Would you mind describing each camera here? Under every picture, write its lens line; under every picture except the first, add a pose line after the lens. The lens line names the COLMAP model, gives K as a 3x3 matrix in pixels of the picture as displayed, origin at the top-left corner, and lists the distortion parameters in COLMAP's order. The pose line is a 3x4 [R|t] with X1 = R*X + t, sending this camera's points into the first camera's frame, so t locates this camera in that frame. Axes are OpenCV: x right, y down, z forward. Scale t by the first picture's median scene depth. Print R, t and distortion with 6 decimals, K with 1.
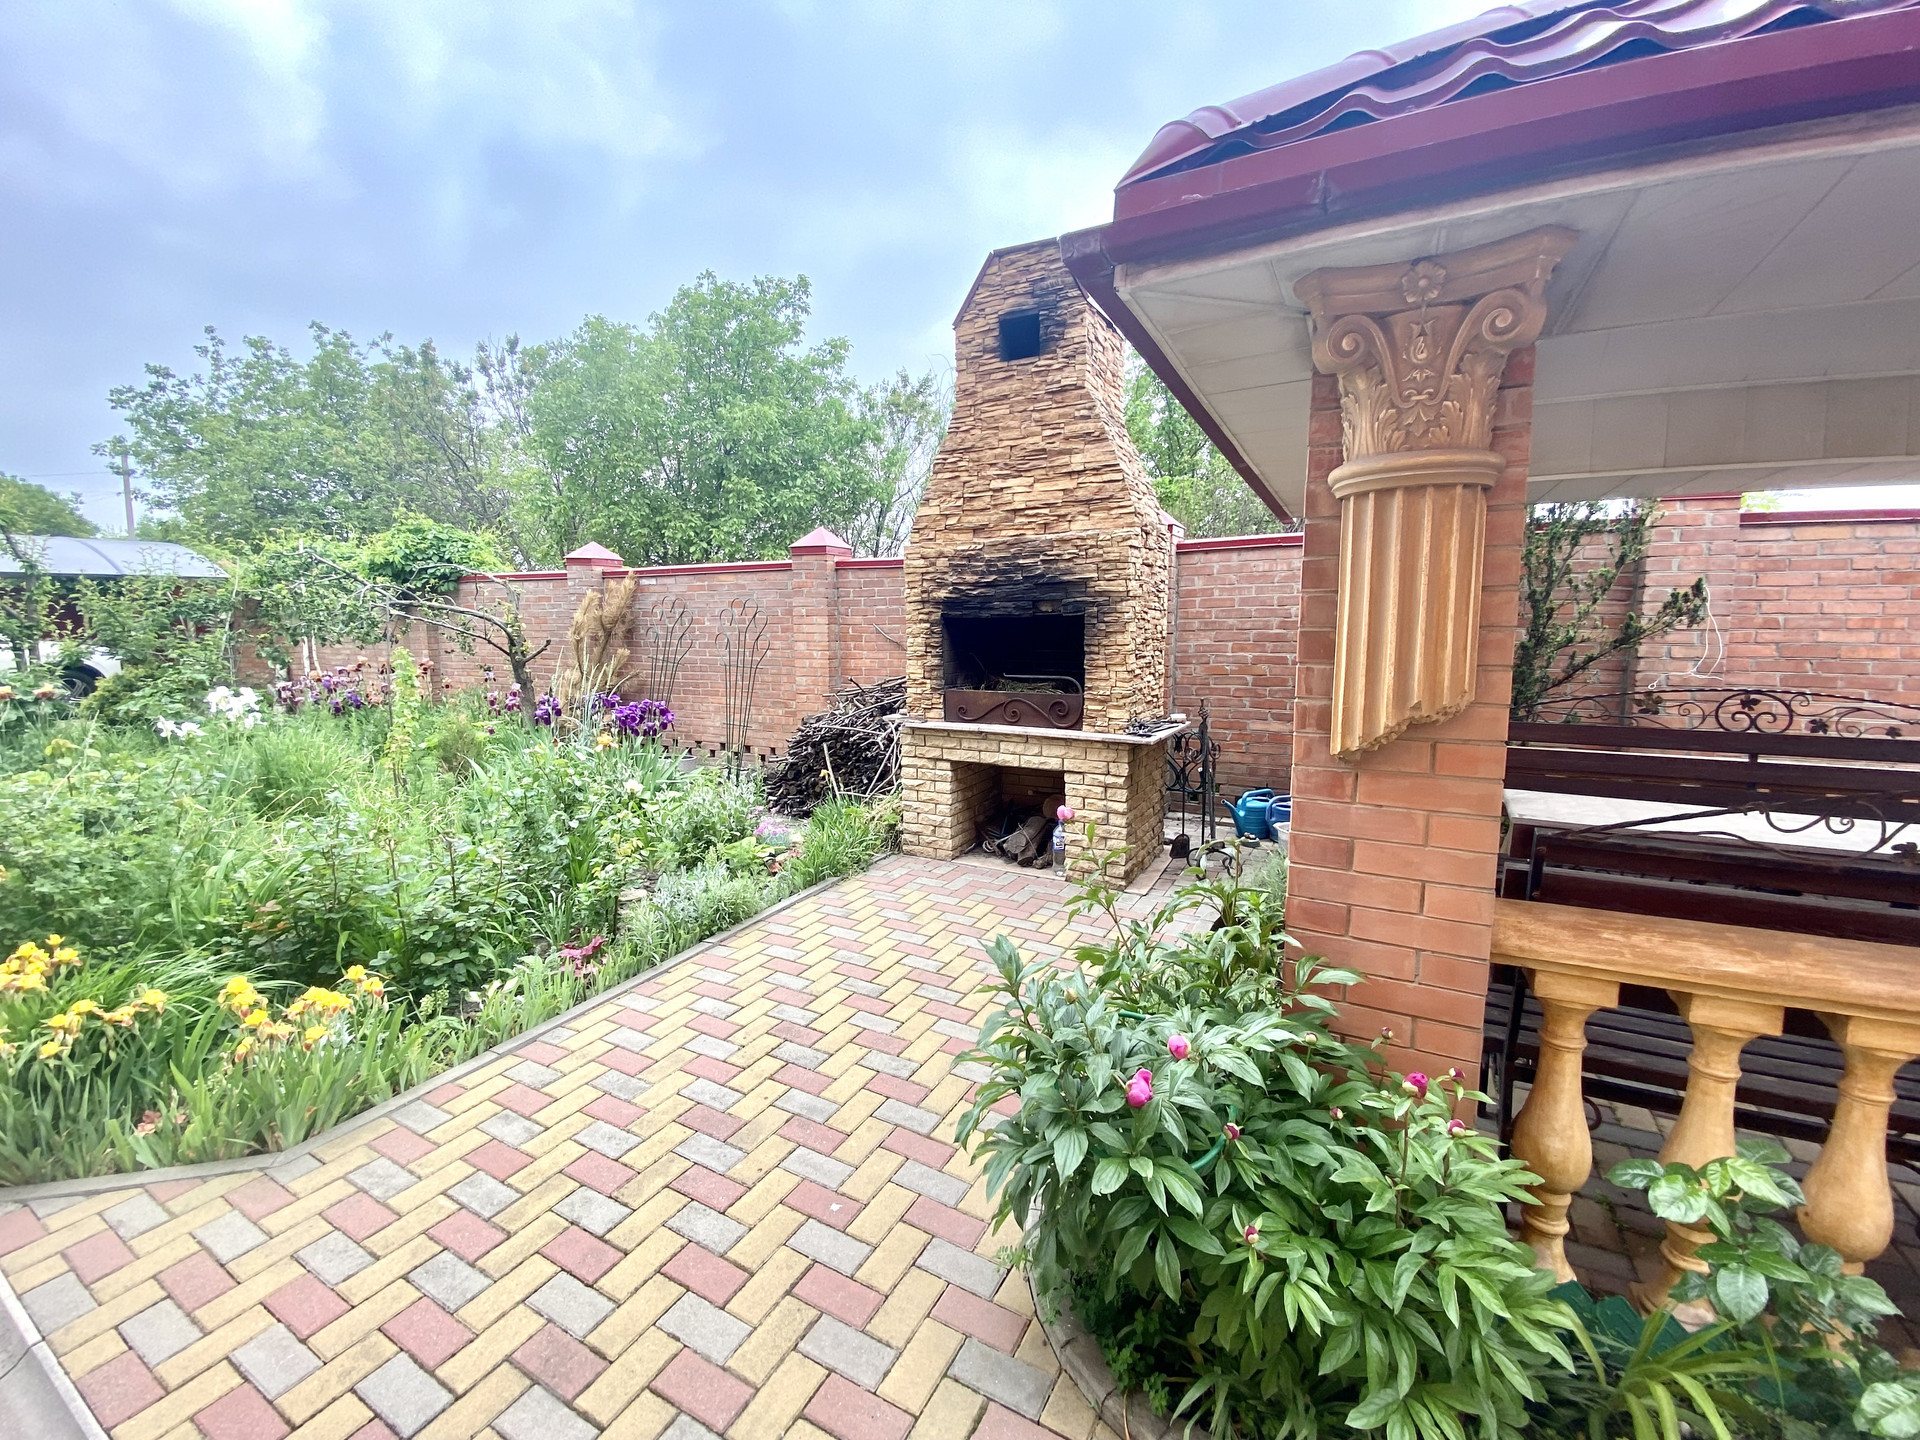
lens RADIAL K [[788.3, 0, 948.2], [0, 788.3, 709.9], [0, 0, 1]] dist [-0.006379, -0.001608]
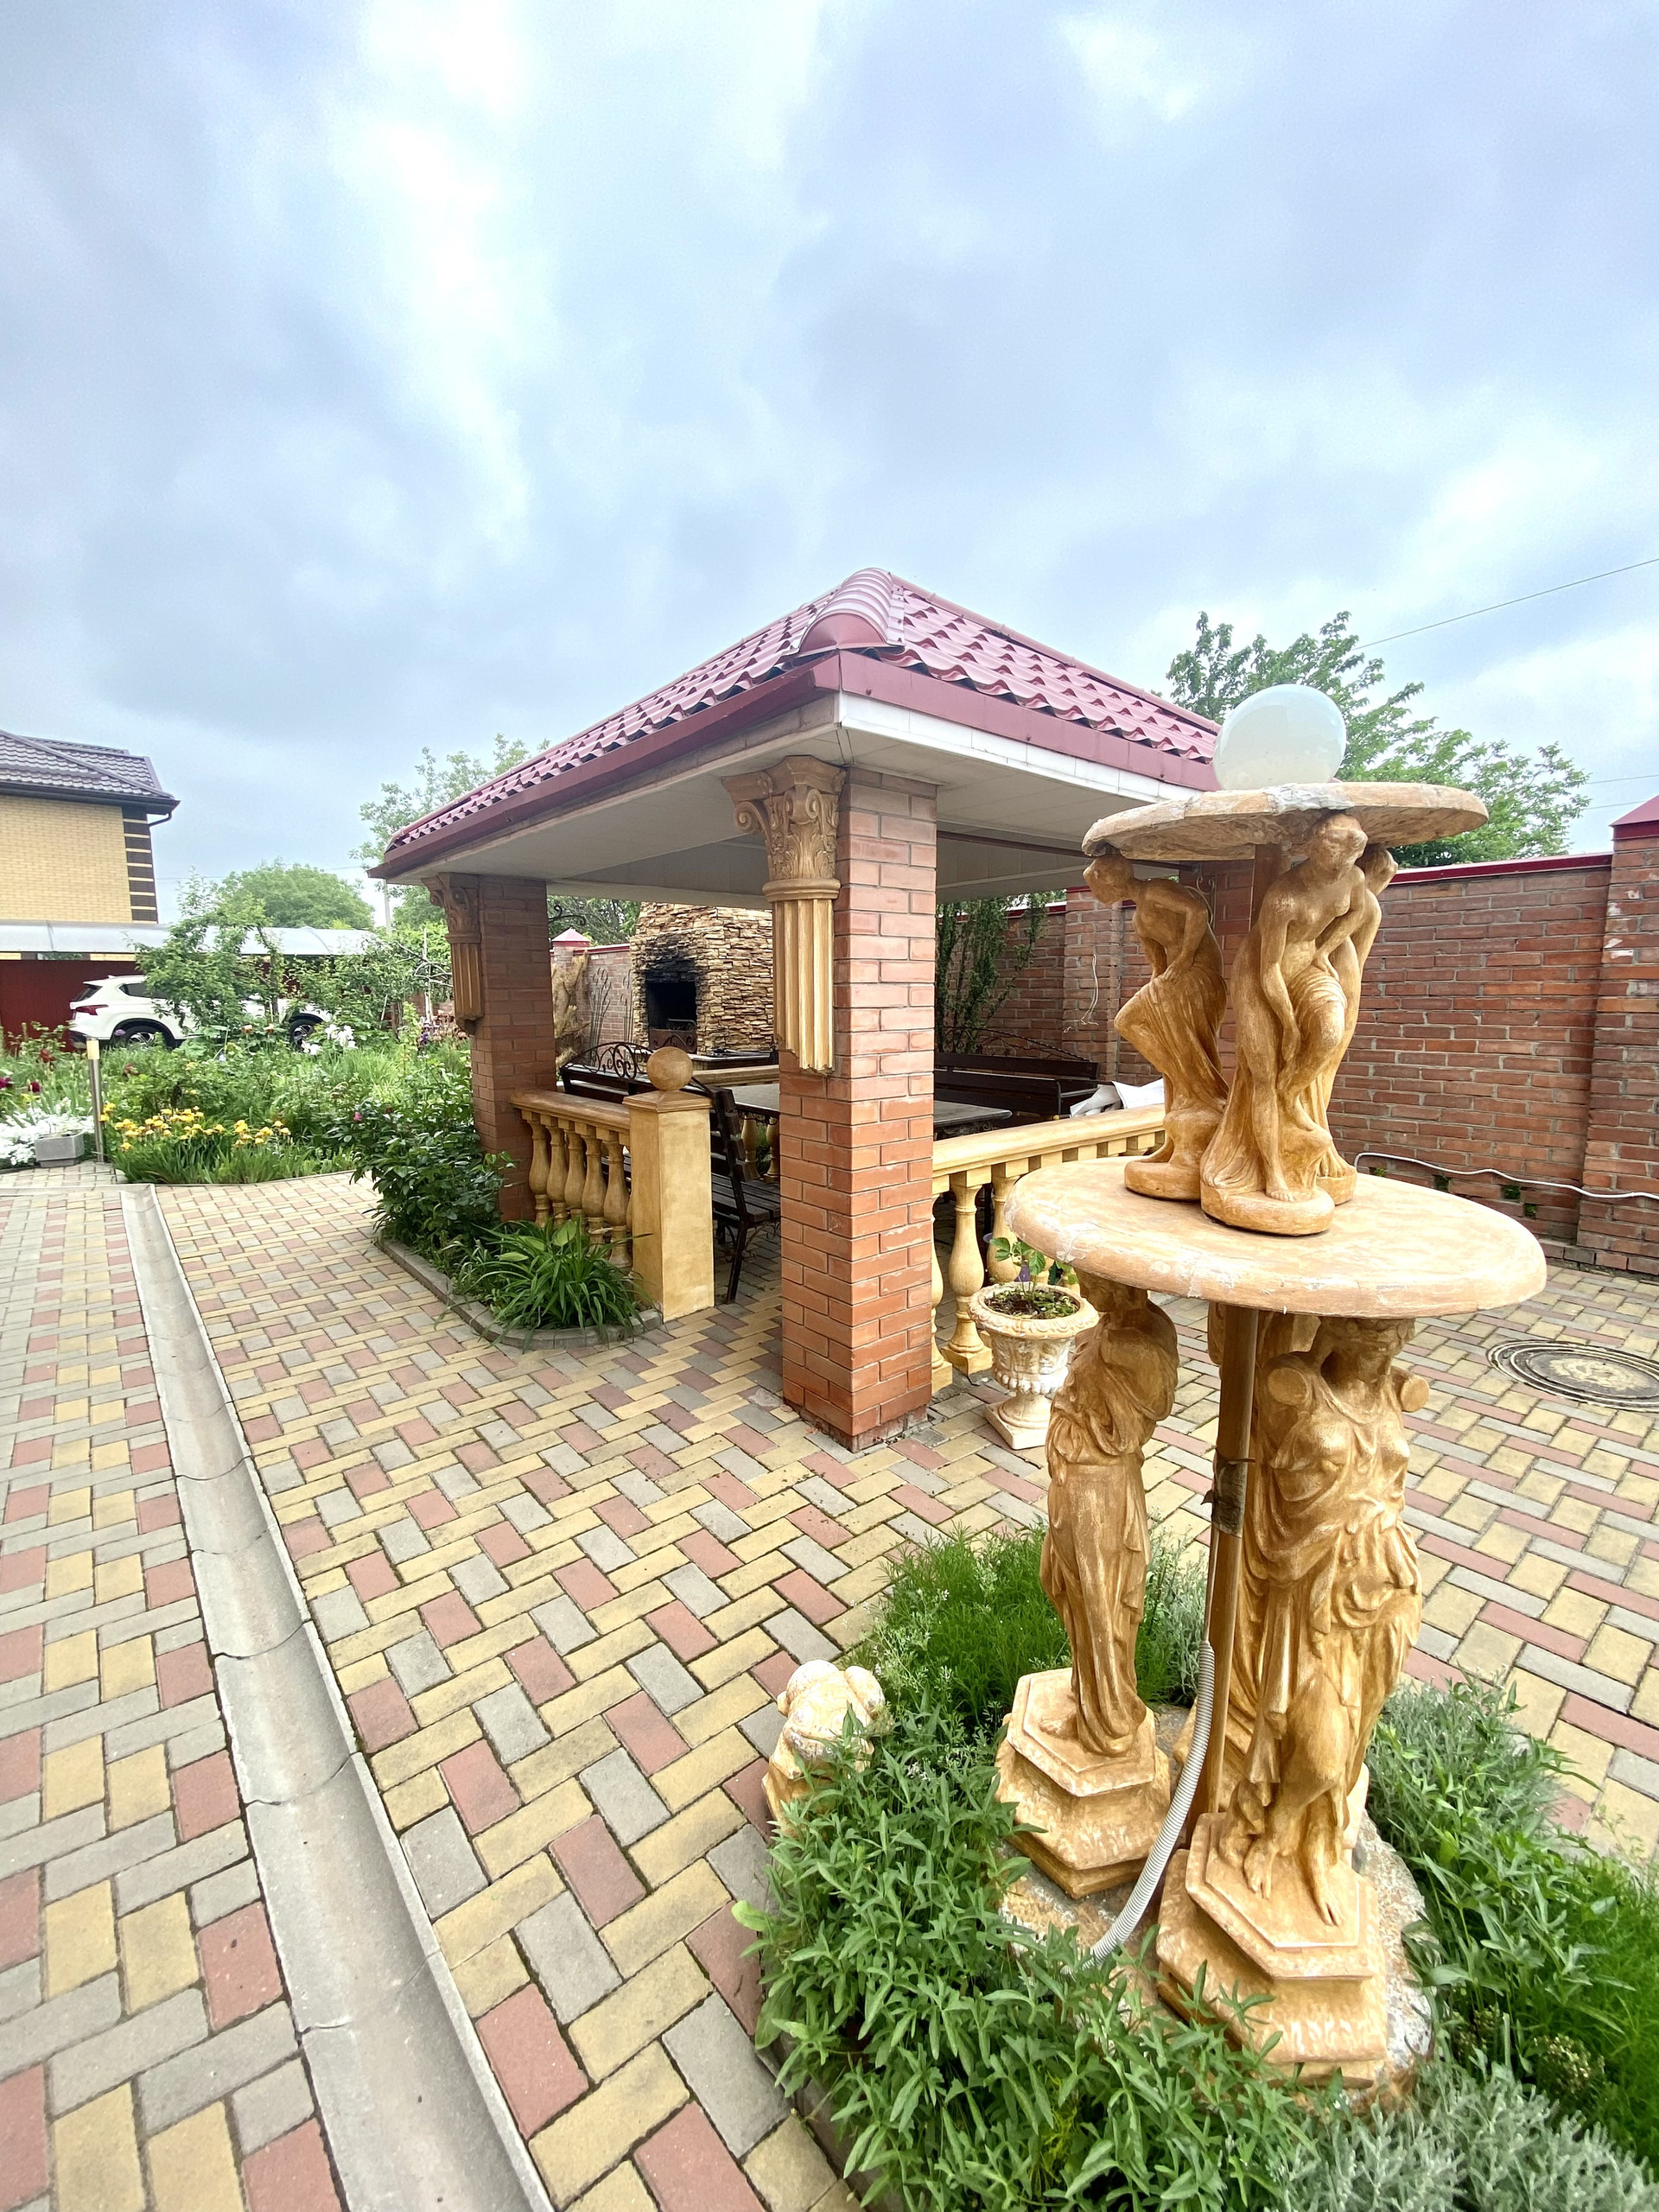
lens RADIAL K [[908.2, 0, 845.3], [0, 908.2, 1113.9], [0, 0, 1]] dist [-0.006379, -0.001608]
pose [[0.935383, 0.050484, -0.350013, 0.984379], [-0.043373, 0.998663, 0.028131, 0.073126], [0.350965, -0.011132, 0.936322, -0.540470]]
